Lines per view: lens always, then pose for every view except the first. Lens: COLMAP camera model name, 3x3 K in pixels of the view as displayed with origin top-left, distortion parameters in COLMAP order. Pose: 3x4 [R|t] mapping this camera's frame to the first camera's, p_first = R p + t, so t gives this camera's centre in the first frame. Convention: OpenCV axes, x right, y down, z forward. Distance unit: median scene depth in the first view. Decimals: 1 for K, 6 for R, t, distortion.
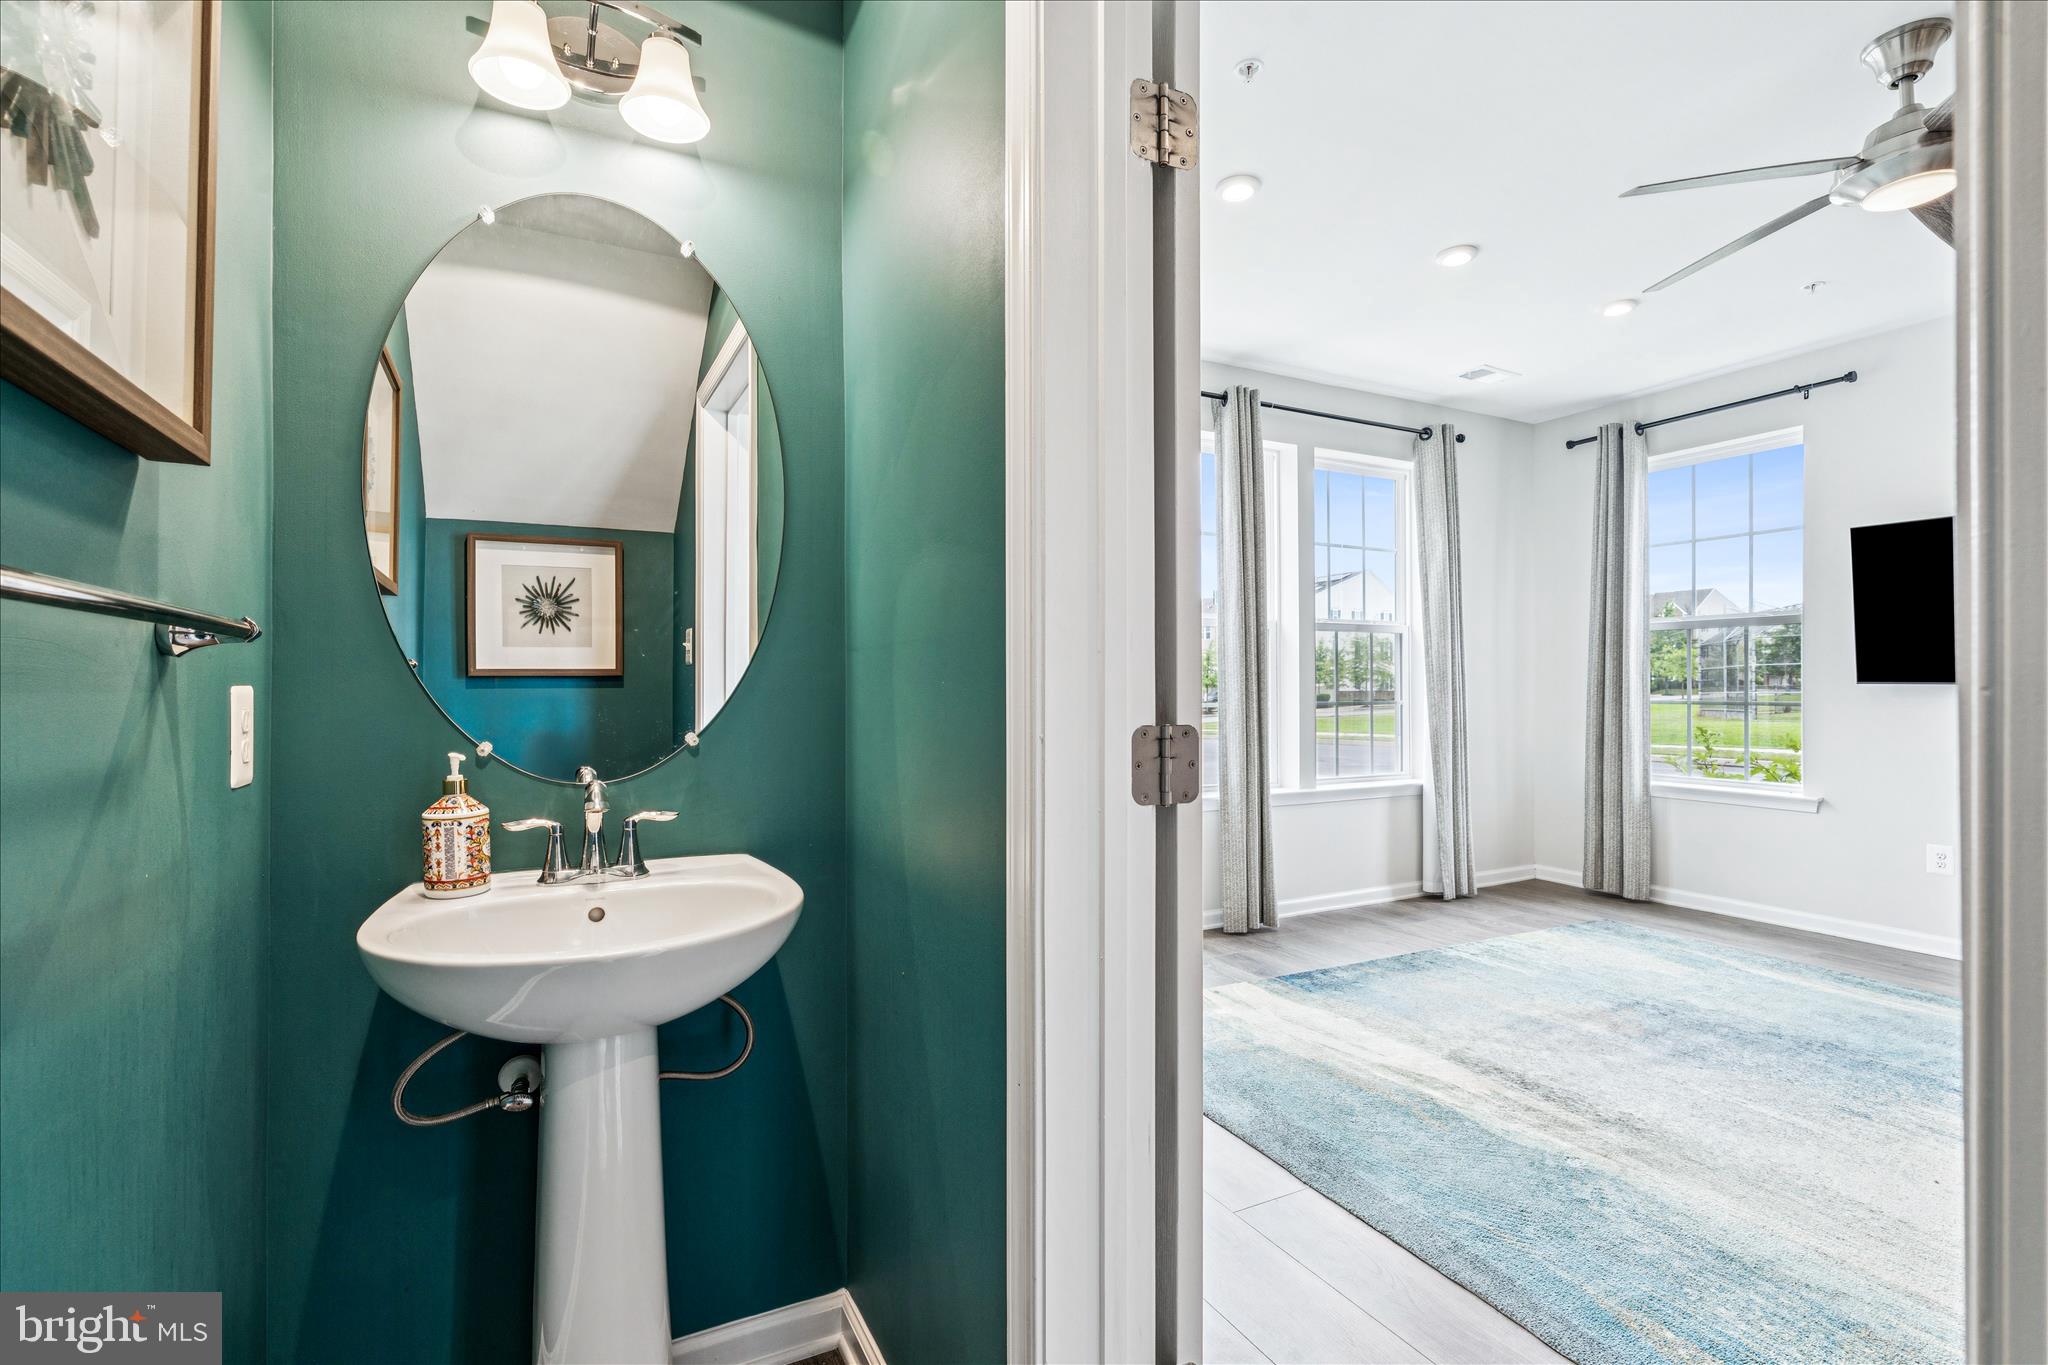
lens RADIAL K [[939.1, 0, 1025.9], [0, 939.1, 688.1], [0, 0, 1]] dist [-0.002413, 0.000309]
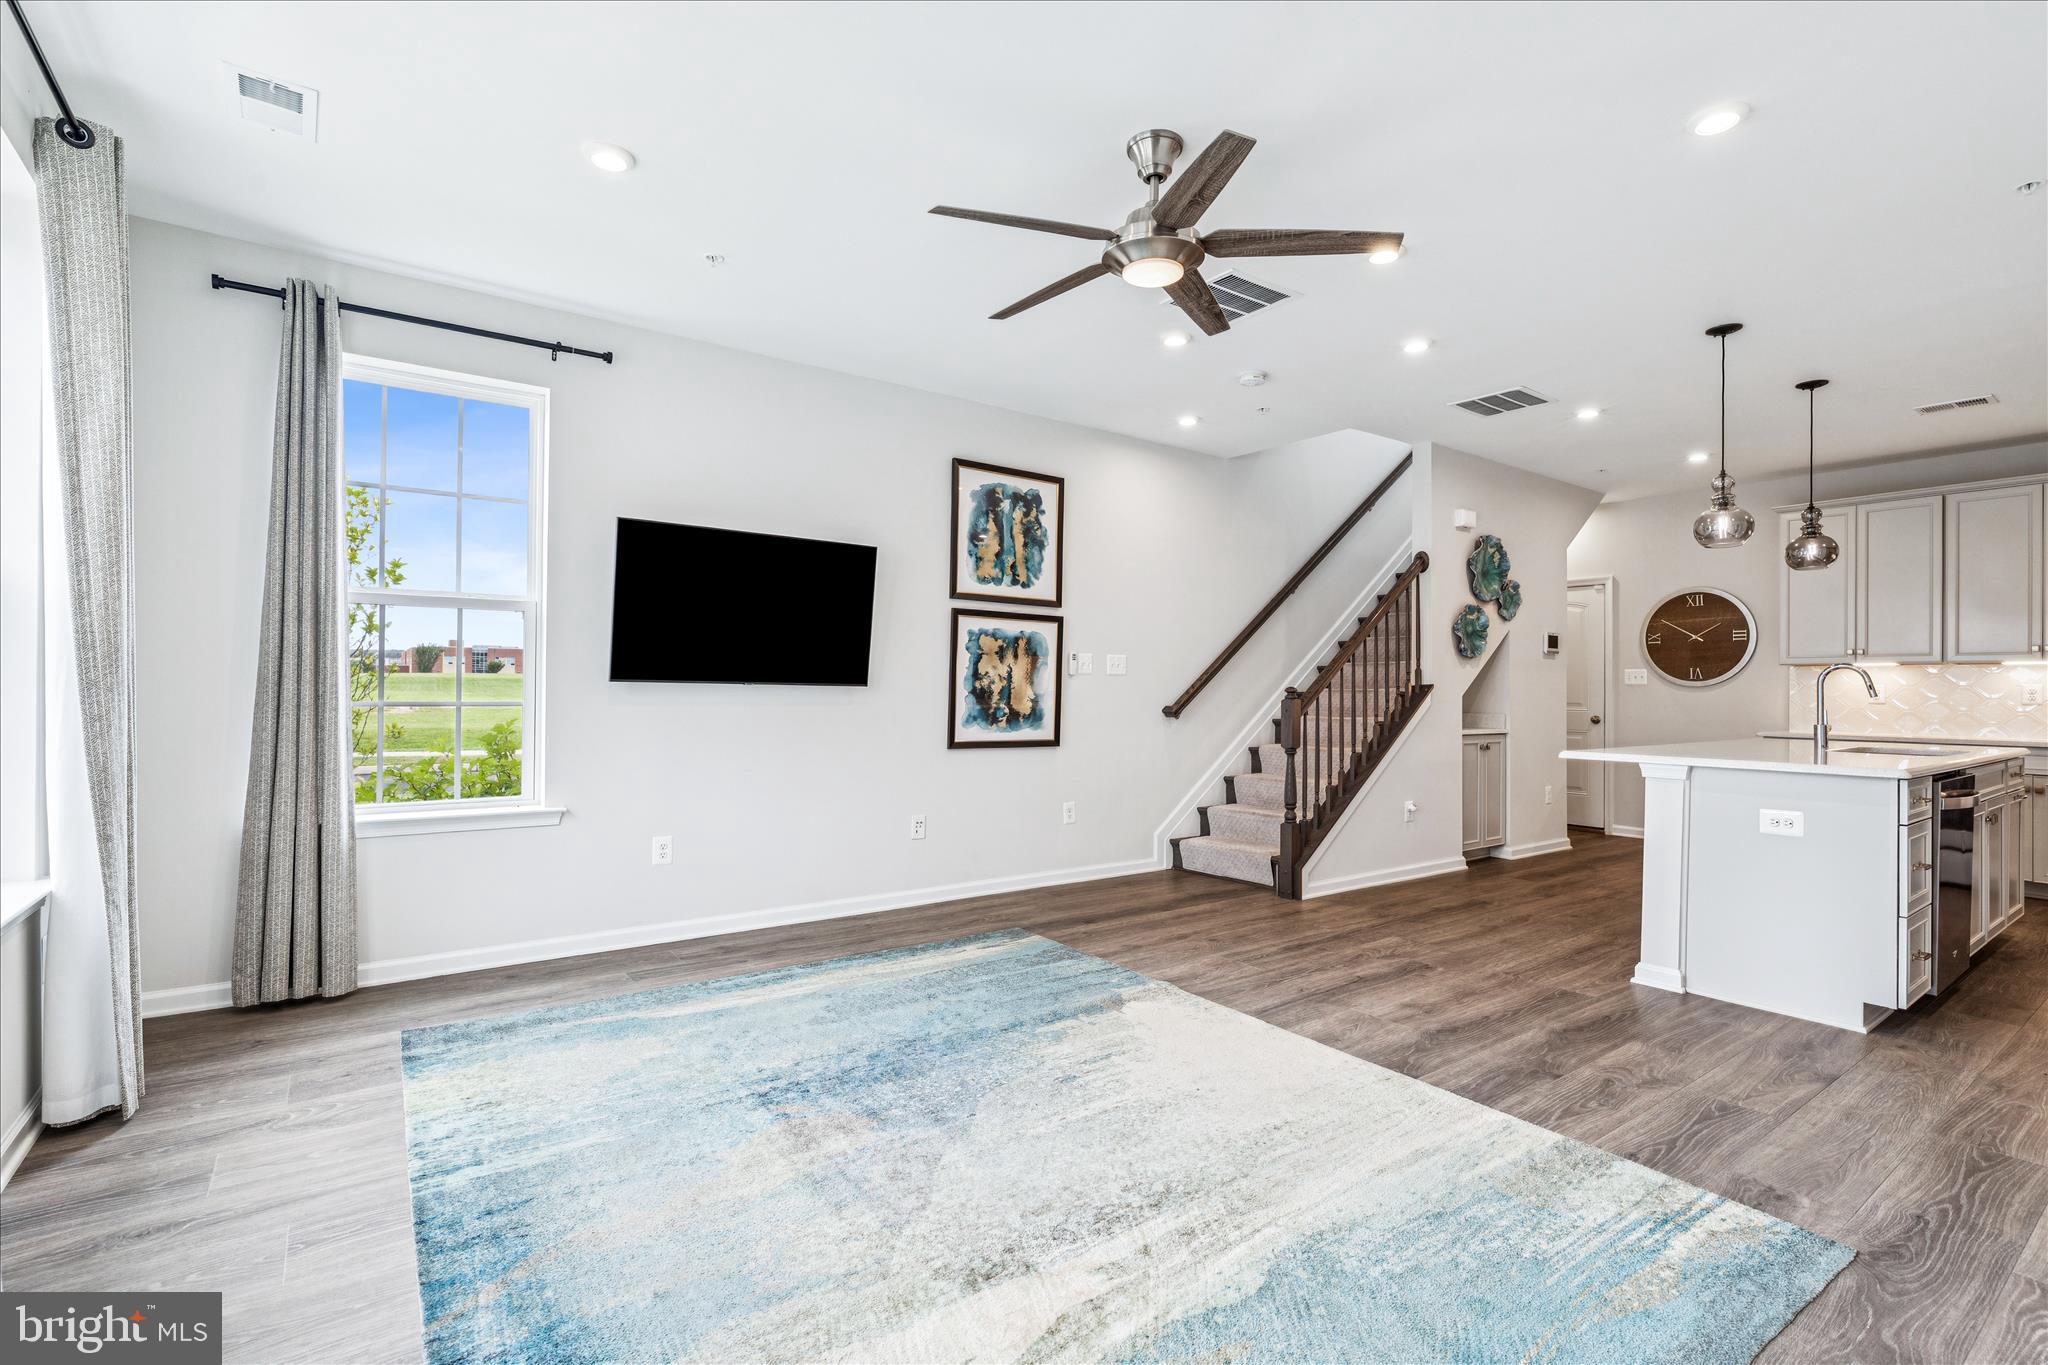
lens RADIAL K [[939.1, 0, 1018.9], [0, 939.1, 680.8], [0, 0, 1]] dist [-0.002413, 0.000309]
pose [[-0.141750, 0.009632, 0.989856, -0.142629], [-0.006528, 0.999922, -0.010665, 0.002330], [-0.989881, -0.007974, -0.141676, 0.903113]]
